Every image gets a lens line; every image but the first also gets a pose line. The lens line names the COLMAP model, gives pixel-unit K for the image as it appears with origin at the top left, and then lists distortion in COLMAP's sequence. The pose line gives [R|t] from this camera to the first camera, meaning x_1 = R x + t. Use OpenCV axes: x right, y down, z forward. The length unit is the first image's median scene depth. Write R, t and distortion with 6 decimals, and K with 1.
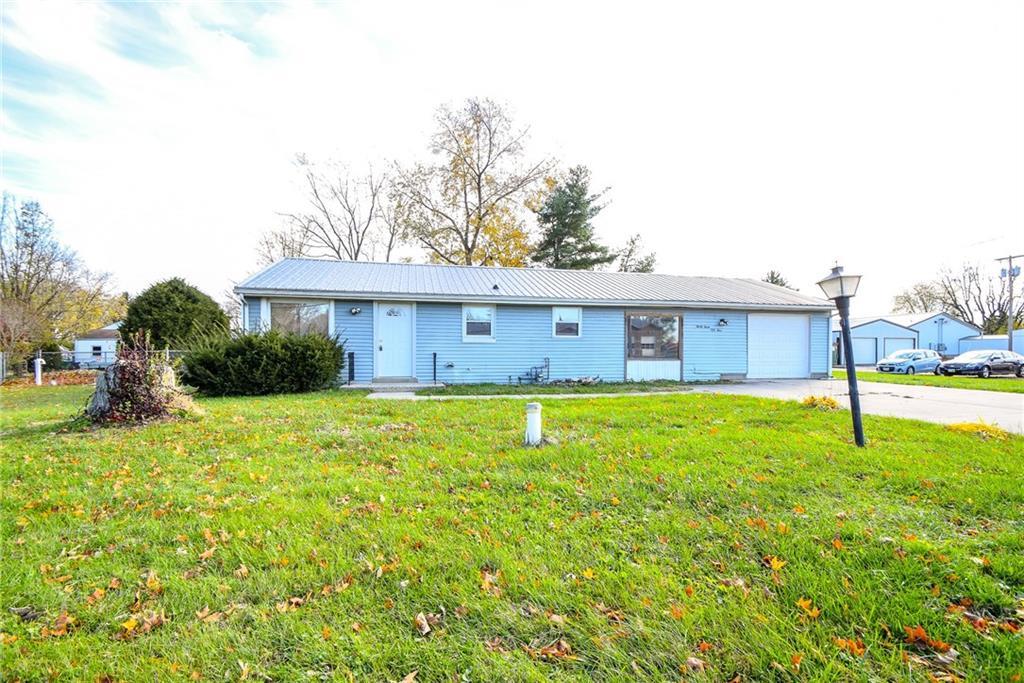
lens RADIAL K [[450.7, 0, 513.5], [0, 450.7, 355.7], [0, 0, 1]] dist [-0.001192, -0.000726]
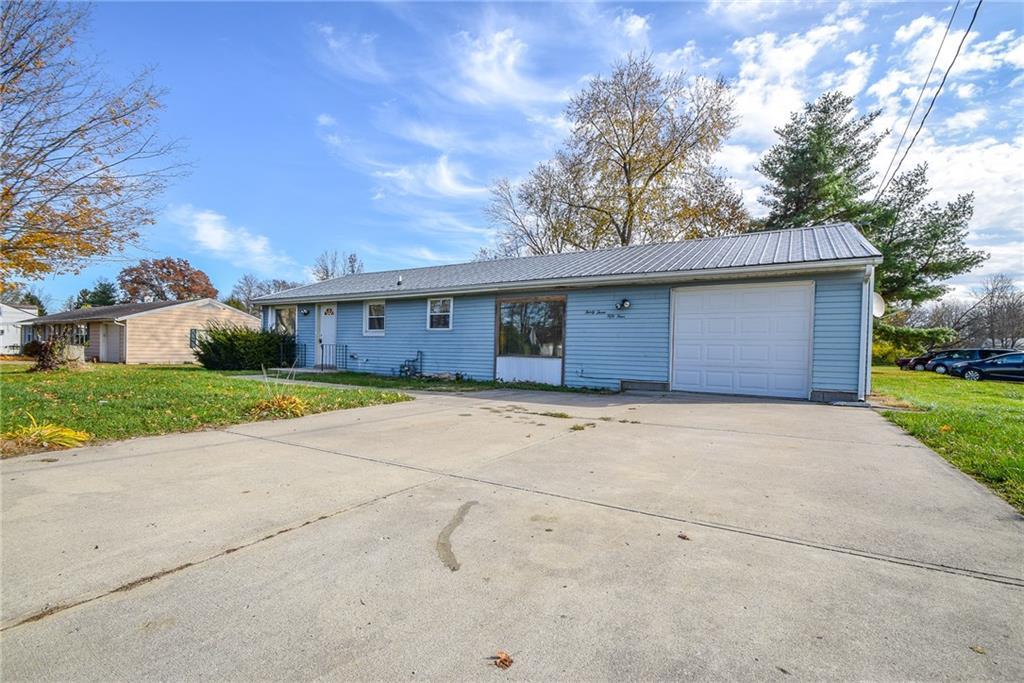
lens RADIAL K [[450.7, 0, 513.5], [0, 450.7, 355.7], [0, 0, 1]] dist [-0.001192, -0.000726]
pose [[0.723861, 0.021511, -0.689611, 0.856421], [-0.024210, 0.999690, 0.005771, 0.003652], [0.689521, 0.012518, 0.724157, 0.411681]]
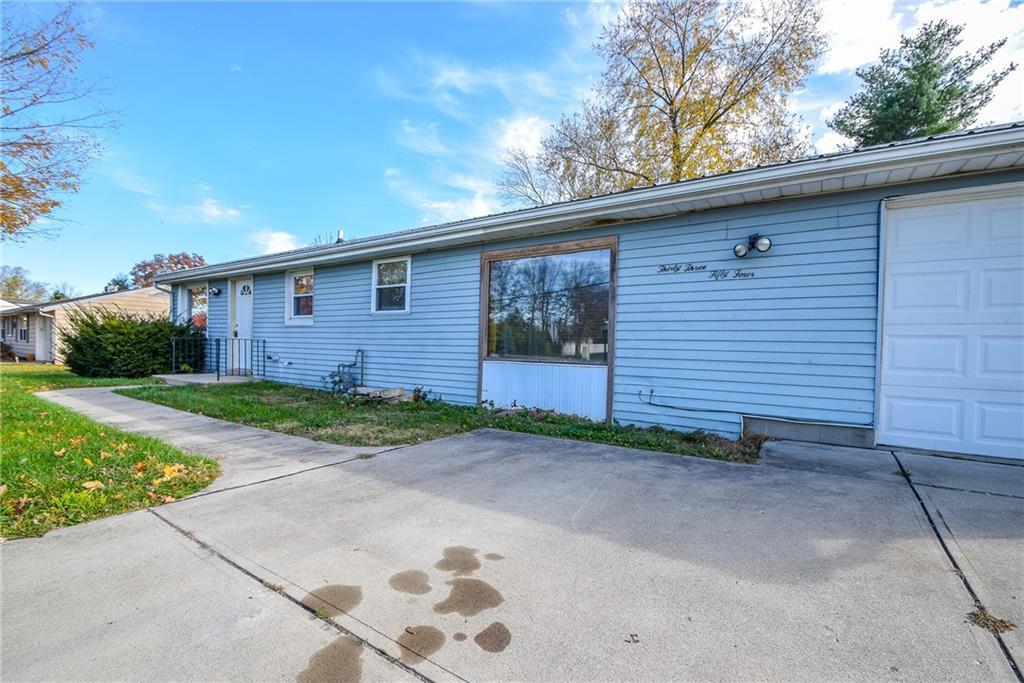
lens RADIAL K [[450.7, 0, 513.5], [0, 450.7, 355.7], [0, 0, 1]] dist [-0.001192, -0.000726]
pose [[0.689890, 0.027513, -0.723392, 0.603201], [-0.026228, 0.999571, 0.013004, -0.000313], [0.723439, 0.010001, 0.690315, 0.708303]]
